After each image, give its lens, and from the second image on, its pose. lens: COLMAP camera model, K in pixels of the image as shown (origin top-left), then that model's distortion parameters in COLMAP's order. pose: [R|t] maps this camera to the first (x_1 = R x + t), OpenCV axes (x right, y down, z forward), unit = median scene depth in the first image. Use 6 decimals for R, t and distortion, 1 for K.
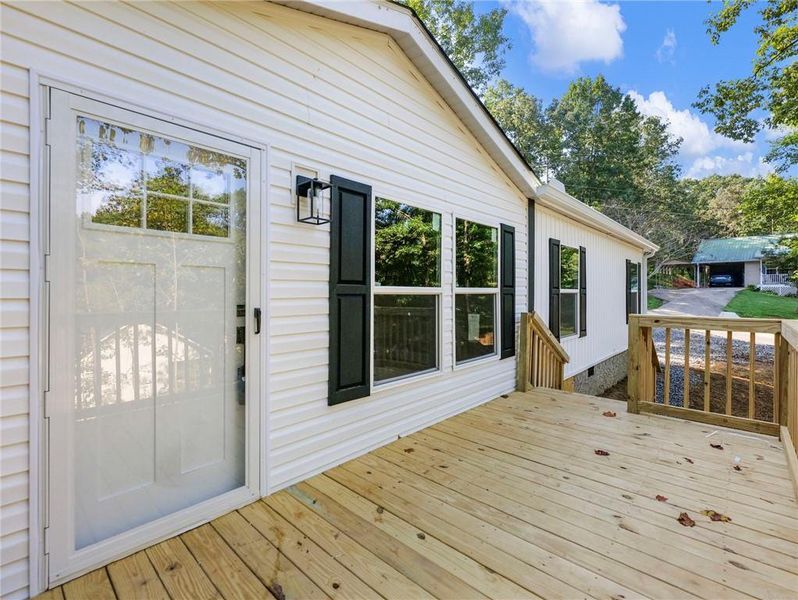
lens RADIAL K [[373.1, 0, 398.8], [0, 373.1, 300.7], [0, 0, 1]] dist [-0.001737, -0.000339]
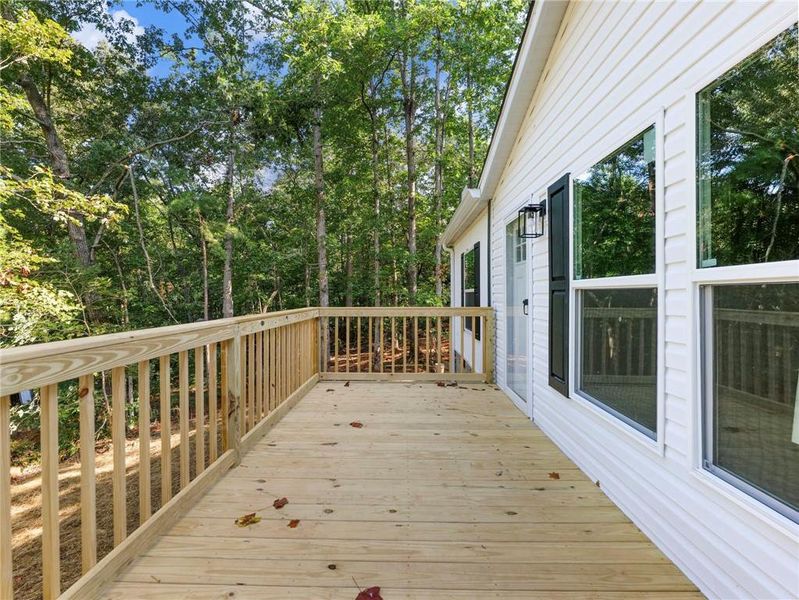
lens RADIAL K [[373.6, 0, 399.3], [0, 373.6, 300.7], [0, 0, 1]] dist [-0.001737, -0.000339]
pose [[-0.752191, 0.014119, -0.658794, 0.922103], [-0.009685, 0.999426, 0.032478, -0.016504], [0.658874, 0.030810, -0.751622, 1.526912]]
